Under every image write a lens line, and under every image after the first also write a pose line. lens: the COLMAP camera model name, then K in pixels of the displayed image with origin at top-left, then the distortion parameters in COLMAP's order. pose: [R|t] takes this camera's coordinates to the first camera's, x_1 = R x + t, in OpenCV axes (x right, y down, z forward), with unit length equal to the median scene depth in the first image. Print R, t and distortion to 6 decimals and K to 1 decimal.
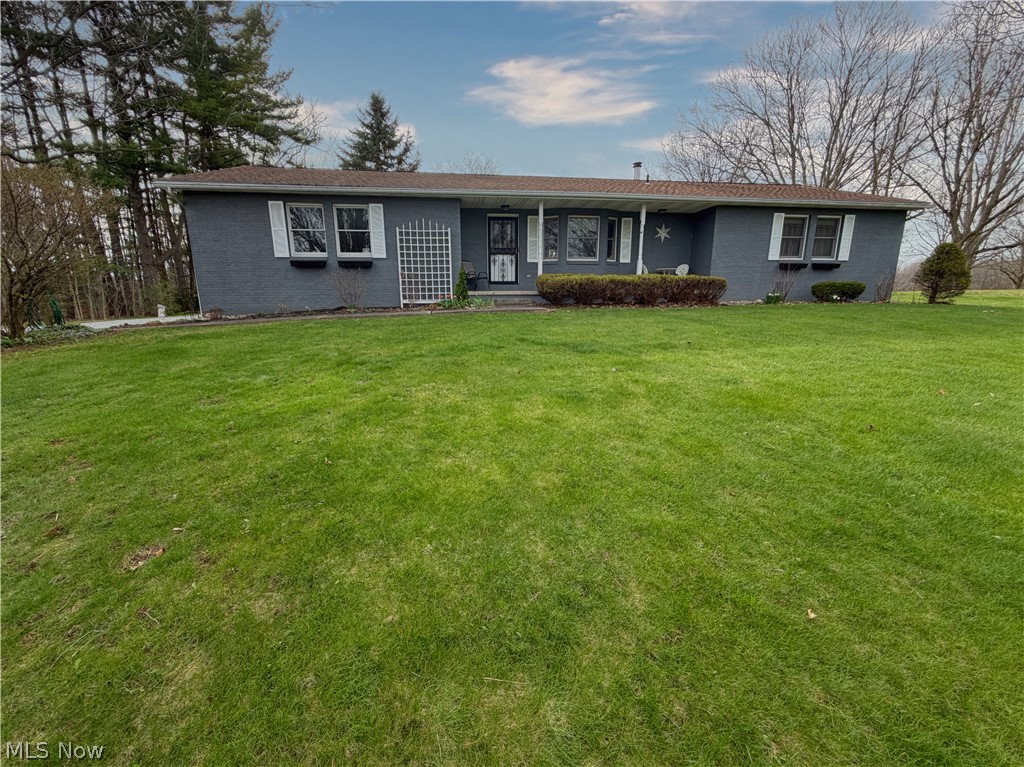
lens RADIAL K [[413.3, 0, 513.4], [0, 413.3, 378.1], [0, 0, 1]] dist [-0.005303, 0.001246]
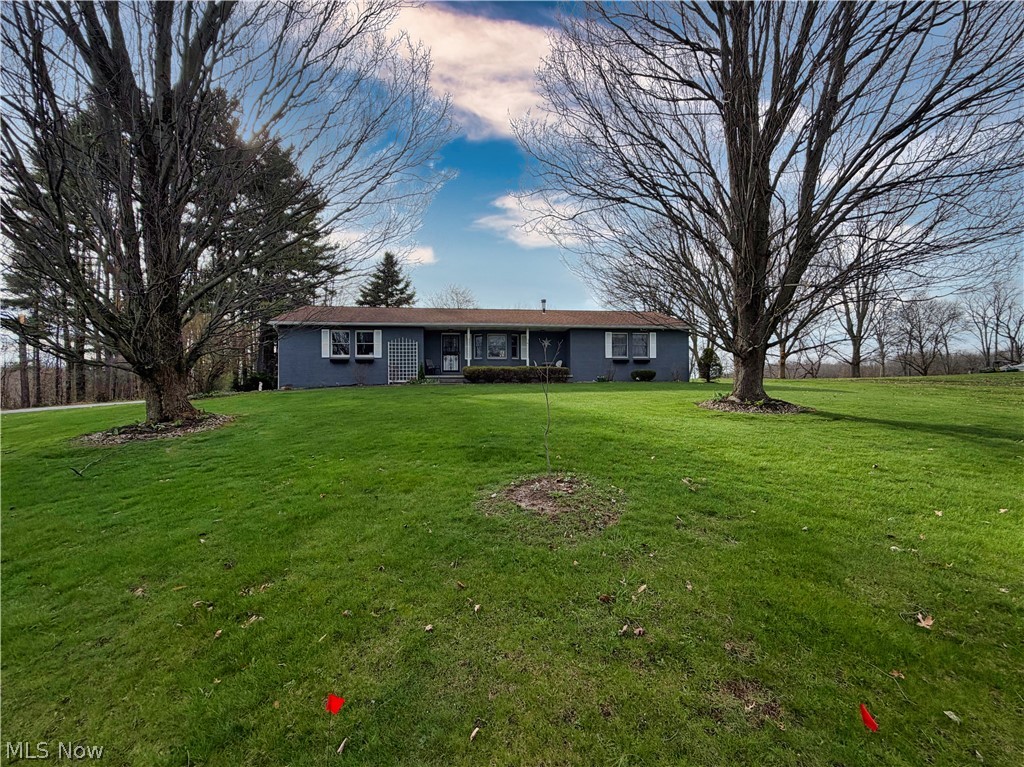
lens RADIAL K [[413.3, 0, 518.4], [0, 413.3, 386.8], [0, 0, 1]] dist [-0.005303, 0.001246]
pose [[0.999922, -0.000948, -0.012423, 0.288011], [-0.001568, 0.979588, -0.201008, 0.181042], [0.012360, 0.201012, 0.979511, -0.678838]]
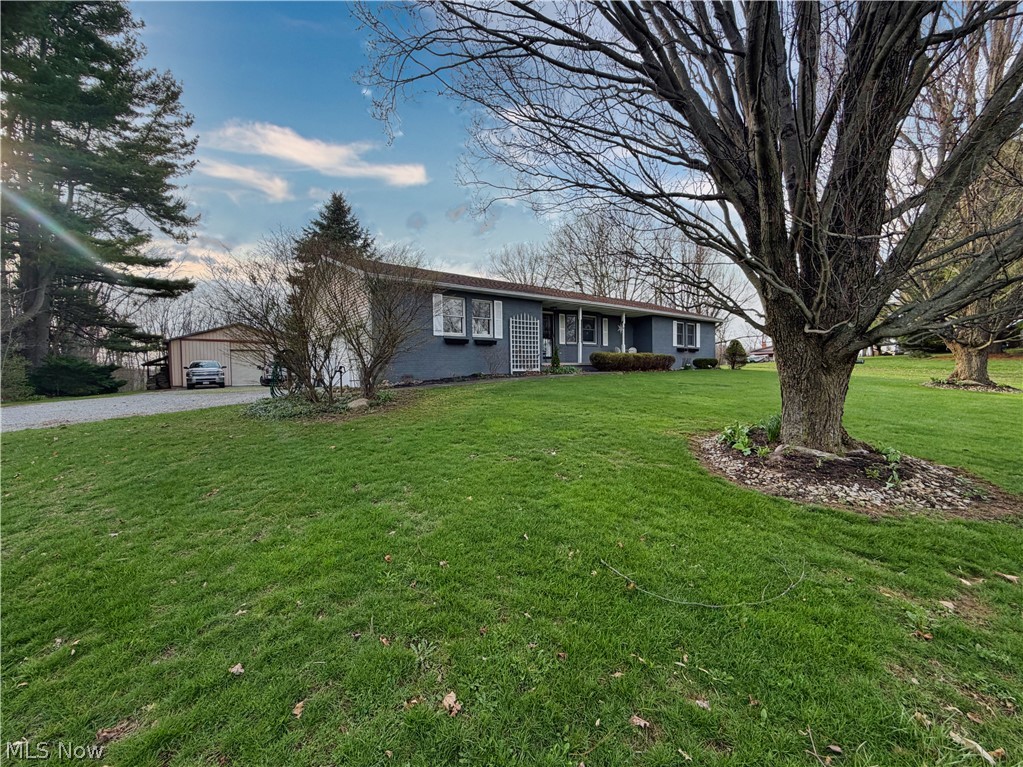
lens RADIAL K [[412.8, 0, 506.9], [0, 412.8, 389.1], [0, 0, 1]] dist [-0.005303, 0.001246]
pose [[0.876870, -0.028831, 0.479861, -0.859403], [0.109463, 0.983953, -0.140908, 0.061661], [-0.468098, 0.176085, 0.865955, -0.147873]]
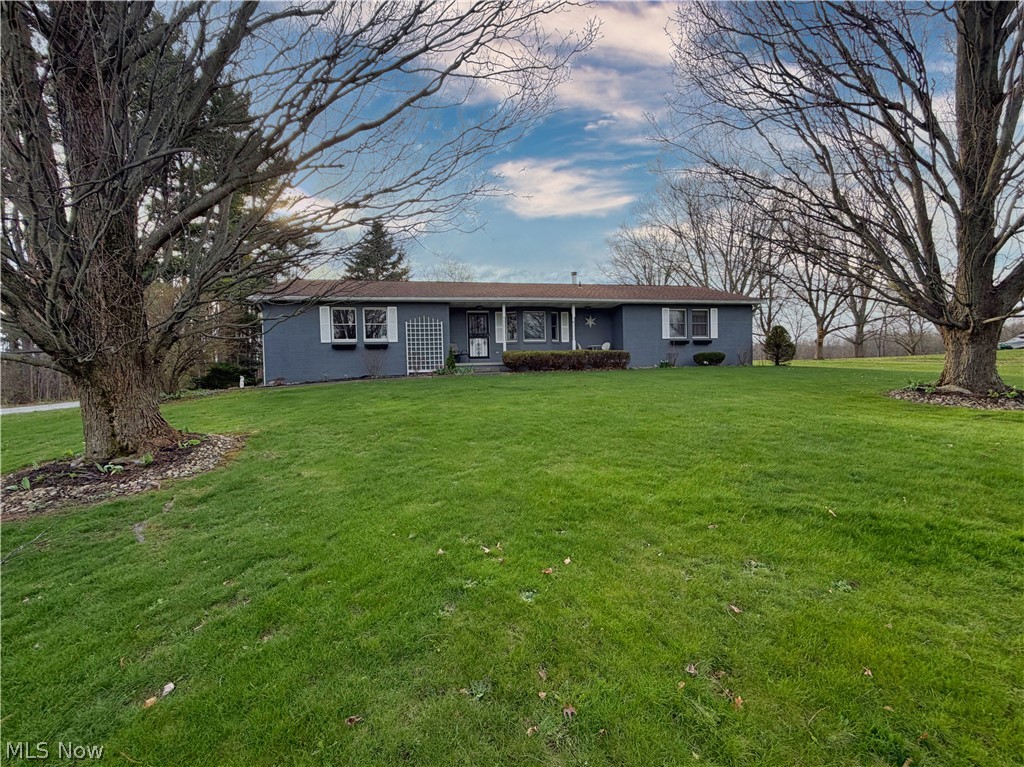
lens RADIAL K [[413.3, 0, 514.2], [0, 413.3, 385.0], [0, 0, 1]] dist [-0.005303, 0.001246]
pose [[0.997623, -0.023226, 0.064879, 0.001430], [0.033876, 0.985168, -0.168218, 0.103867], [-0.060010, 0.170016, 0.983612, -0.380656]]
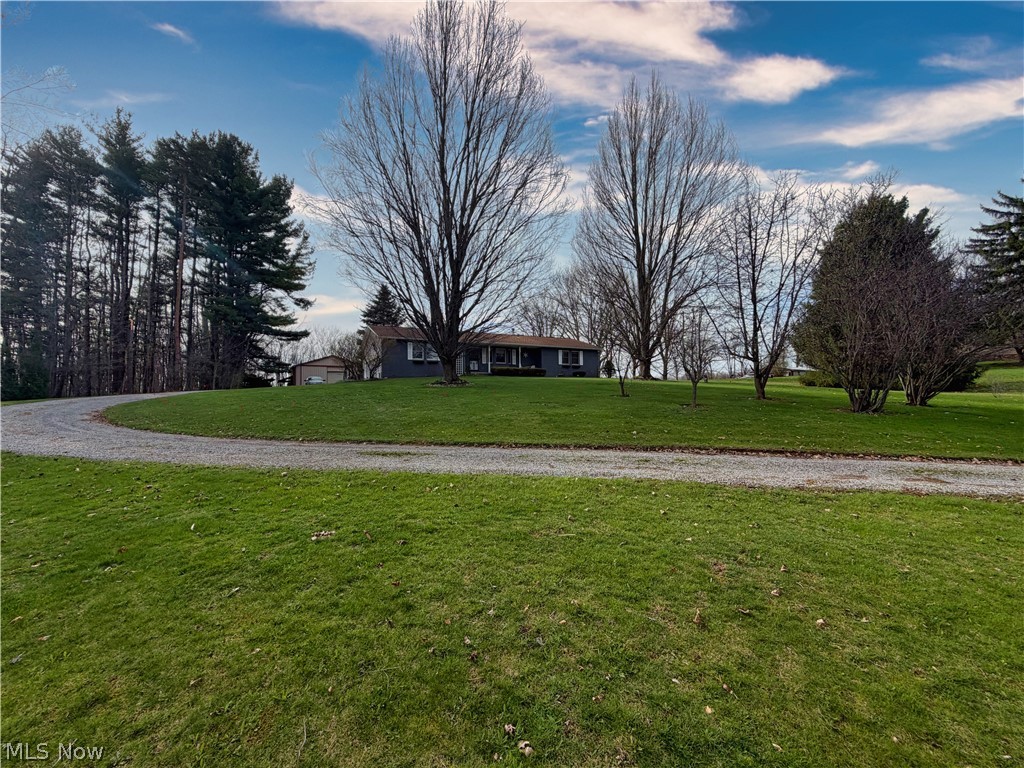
lens RADIAL K [[413.3, 0, 511.9], [0, 413.3, 390.3], [0, 0, 1]] dist [-0.005303, 0.001246]
pose [[0.942645, -0.002033, 0.333791, -0.757233], [0.078450, 0.973321, -0.215621, 0.552433], [-0.324448, 0.229440, 0.917655, -1.712343]]
